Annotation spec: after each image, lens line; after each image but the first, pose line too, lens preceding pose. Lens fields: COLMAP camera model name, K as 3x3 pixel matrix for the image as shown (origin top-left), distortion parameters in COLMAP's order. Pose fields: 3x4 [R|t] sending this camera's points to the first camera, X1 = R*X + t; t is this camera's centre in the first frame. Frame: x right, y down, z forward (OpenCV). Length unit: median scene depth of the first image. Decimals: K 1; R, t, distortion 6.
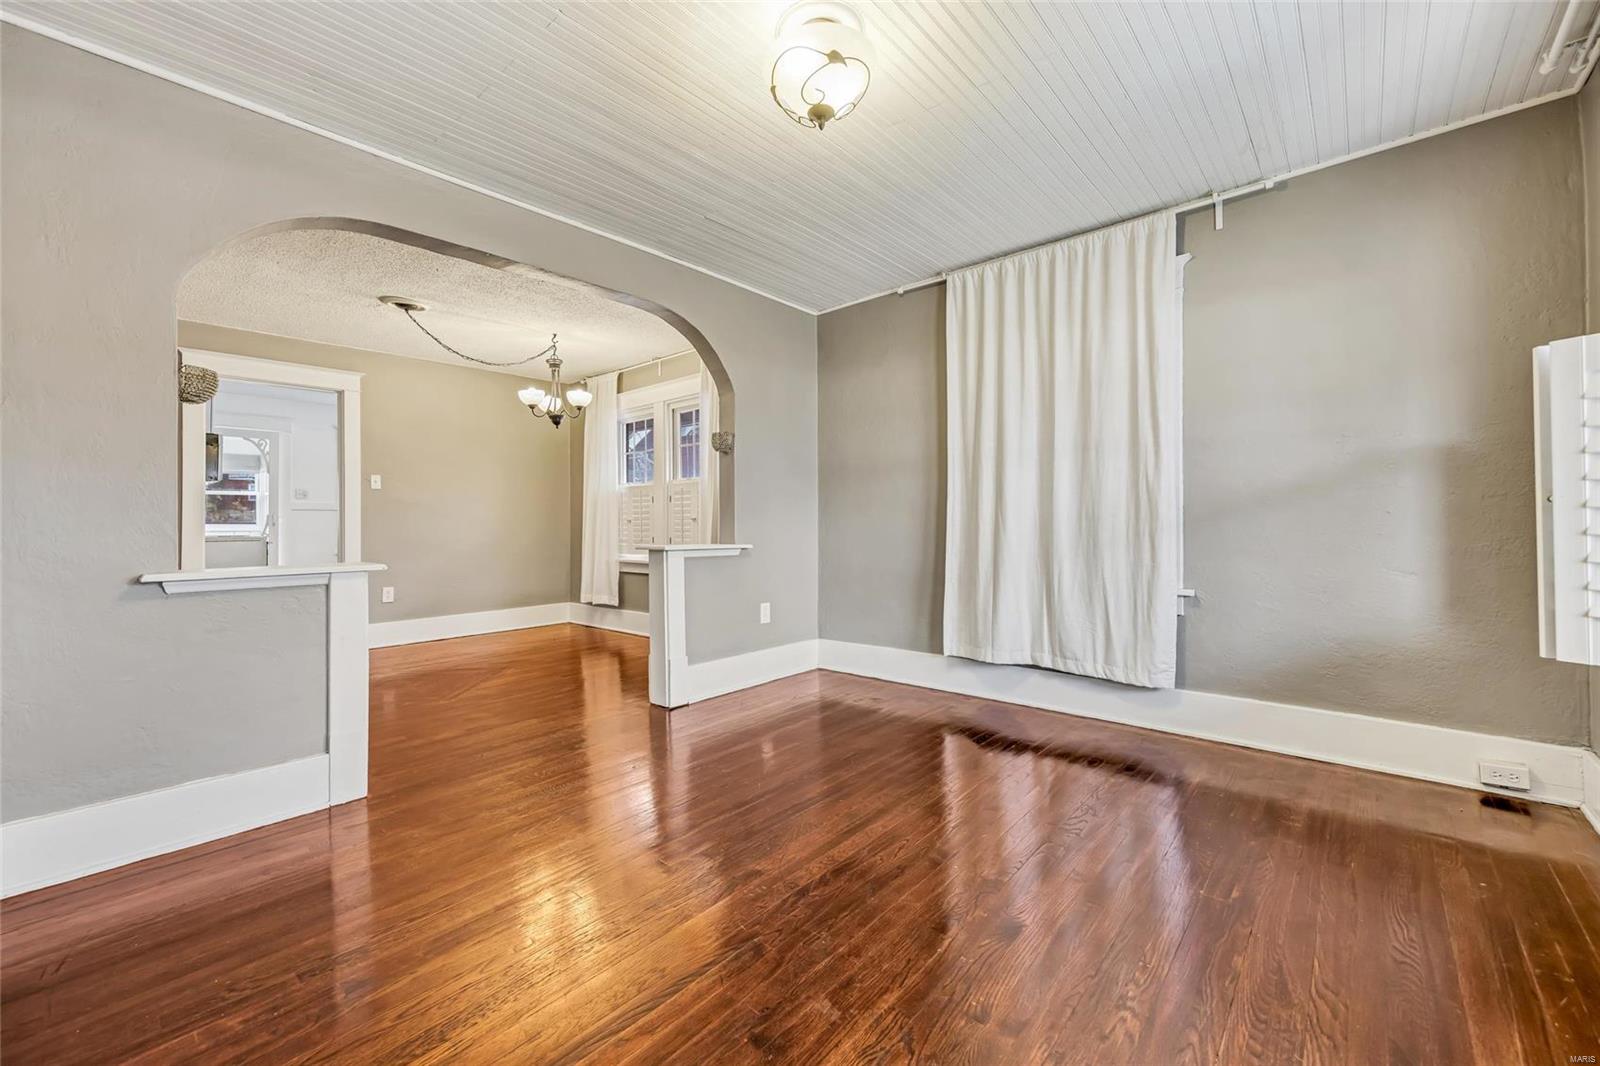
lens RADIAL K [[632.0, 0, 798.4], [0, 632.0, 524.0], [0, 0, 1]] dist [0.009389, -0.001163]
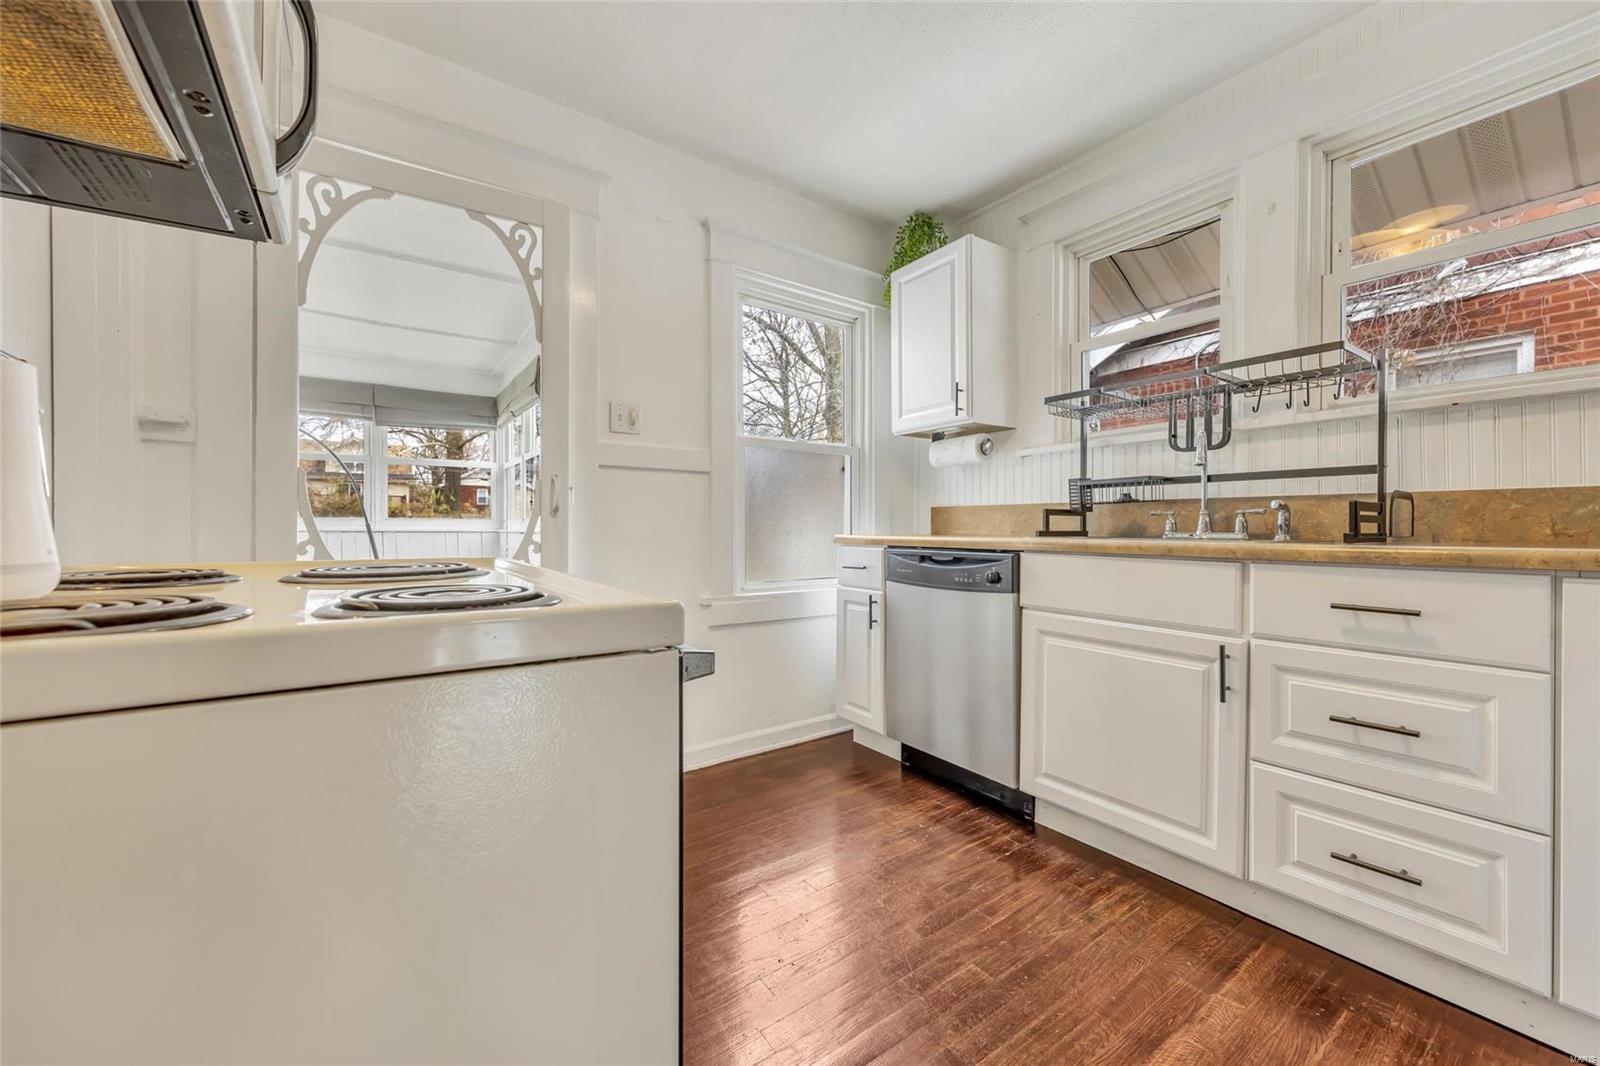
lens RADIAL K [[632.0, 0, 807.6], [0, 632.0, 527.8], [0, 0, 1]] dist [0.009389, -0.001163]
pose [[0.974824, 0.006896, -0.222871, -1.197295], [-0.005531, 0.999962, 0.006746, 0.011164], [0.222909, -0.005343, 0.974825, 1.370718]]
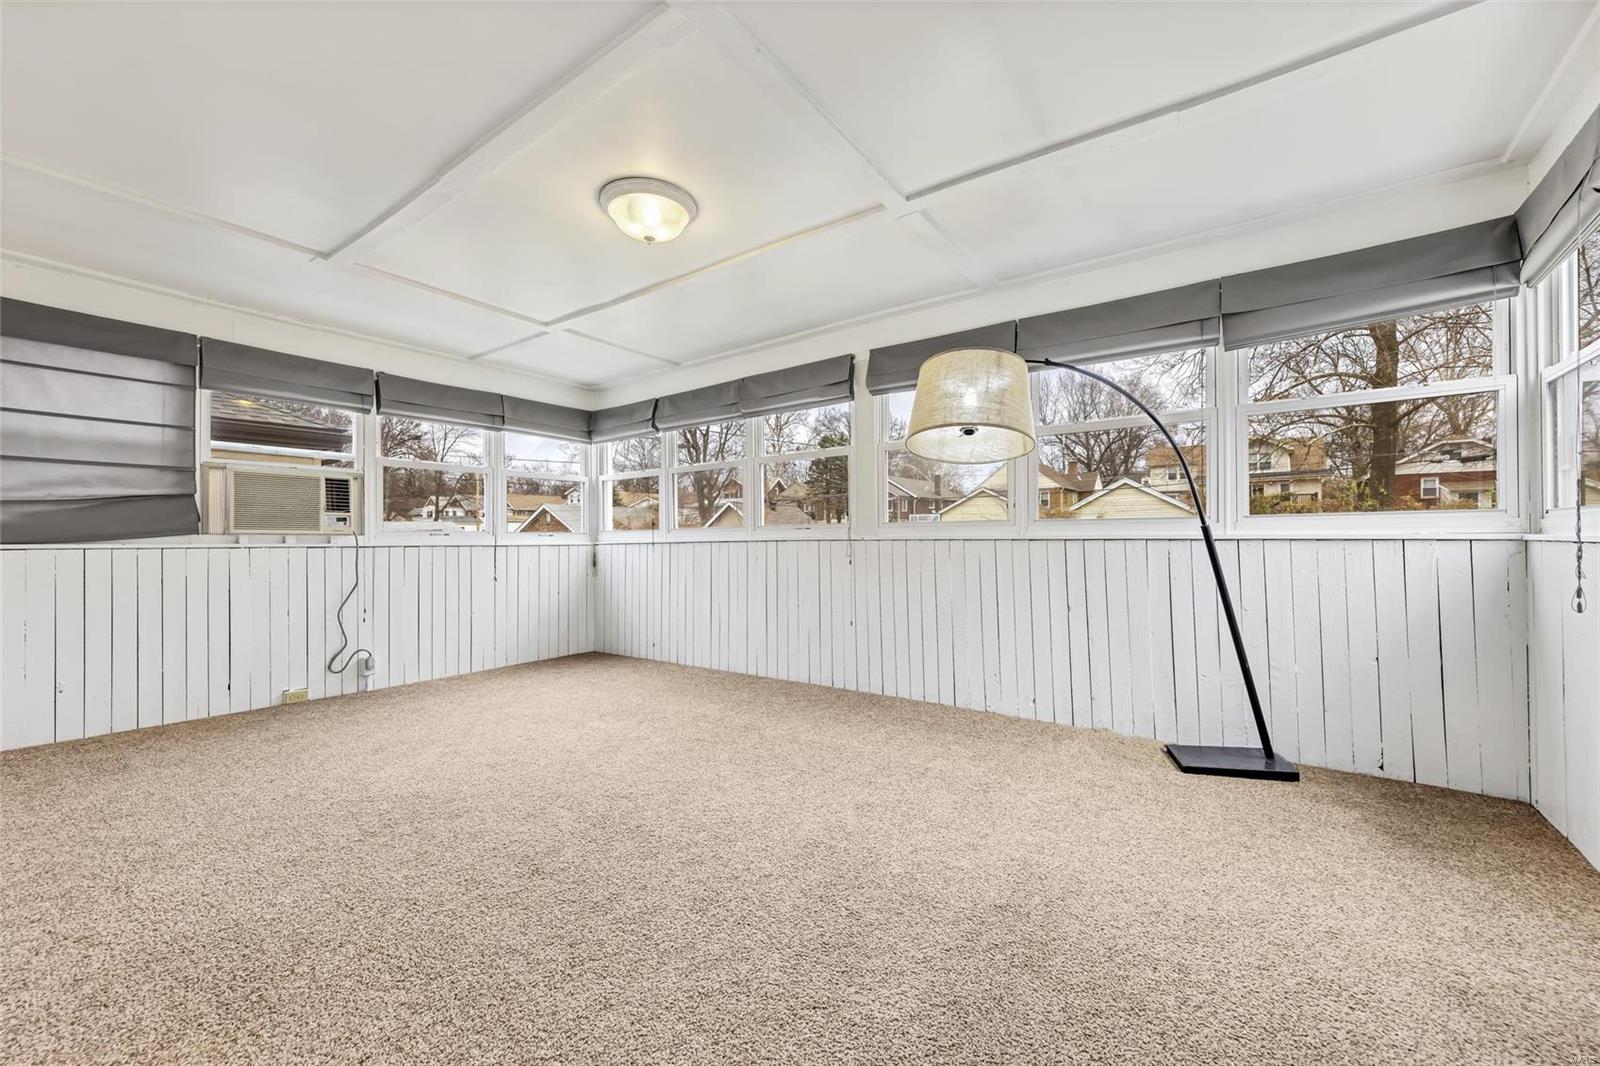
lens RADIAL K [[632.0, 0, 791.2], [0, 632.0, 529.2], [0, 0, 1]] dist [0.009389, -0.001163]
pose [[0.086994, -0.002595, -0.996205, -1.451661], [0.013697, 0.999905, -0.001409, 0.013333], [0.996115, -0.013522, 0.087022, 1.646114]]
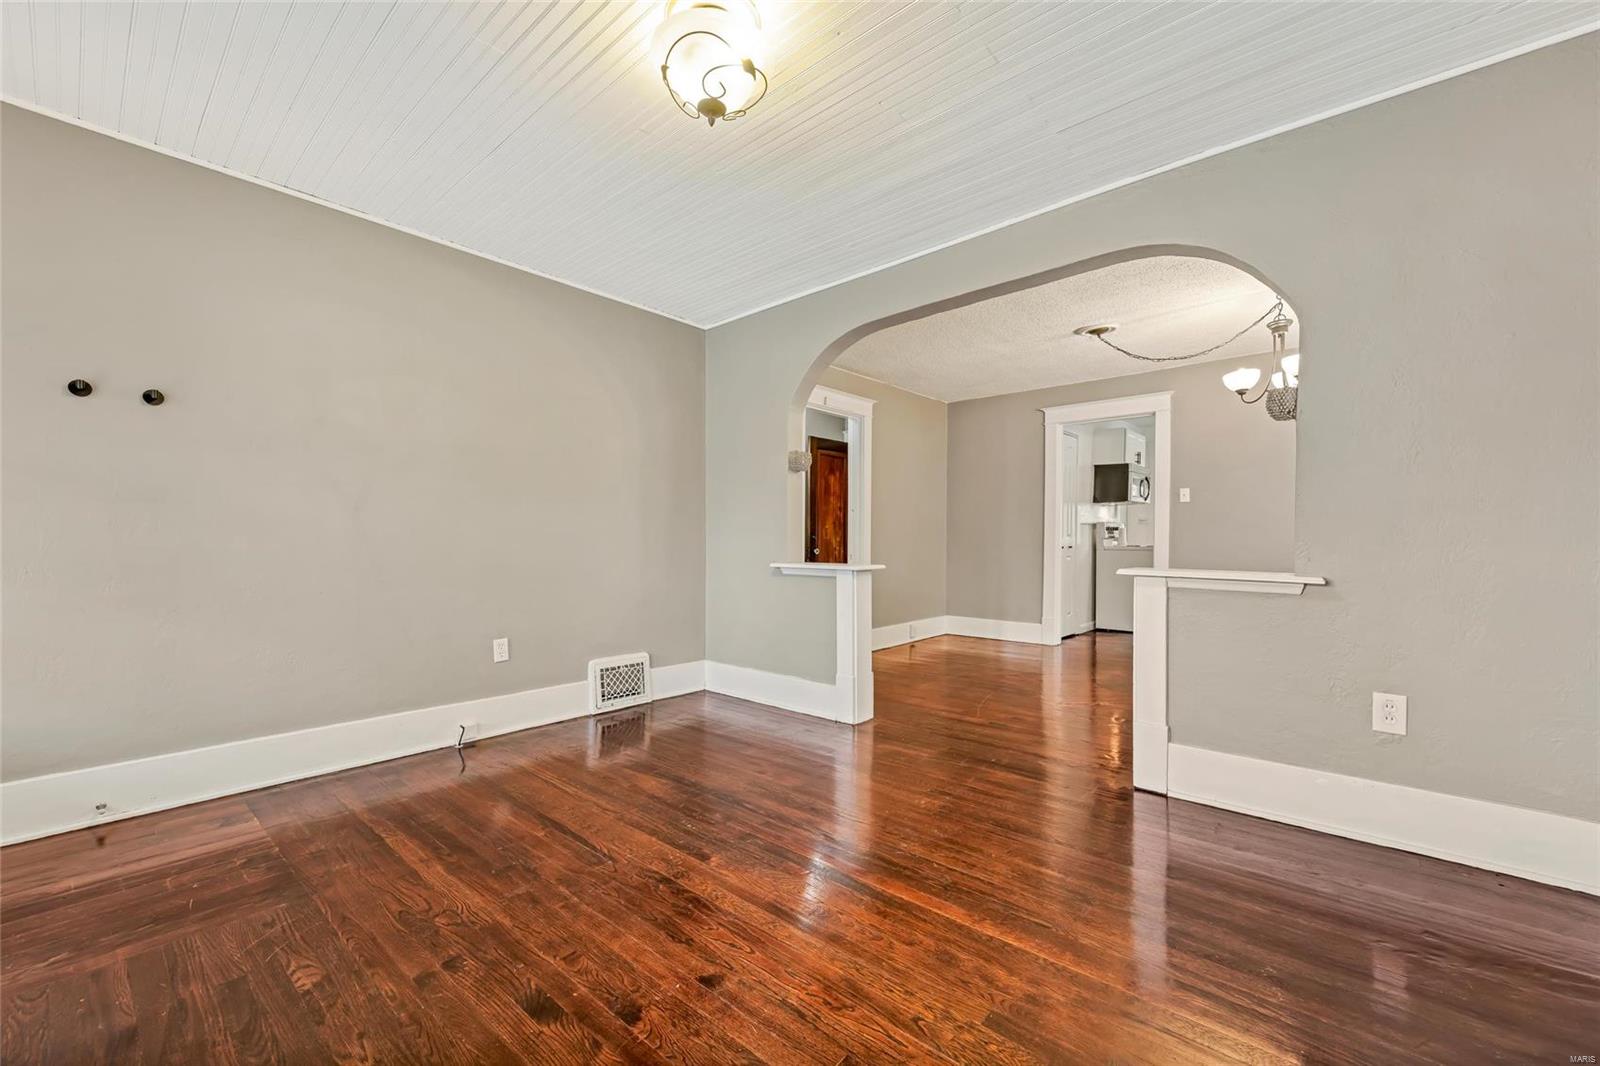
lens RADIAL K [[632.0, 0, 802.7], [0, 632.0, 546.2], [0, 0, 1]] dist [0.009389, -0.001163]
pose [[0.005604, 0.018337, -0.999816, 0.463831], [0.000021, 0.999832, 0.018337, -0.005001], [0.999984, -0.000124, 0.005603, 0.525722]]
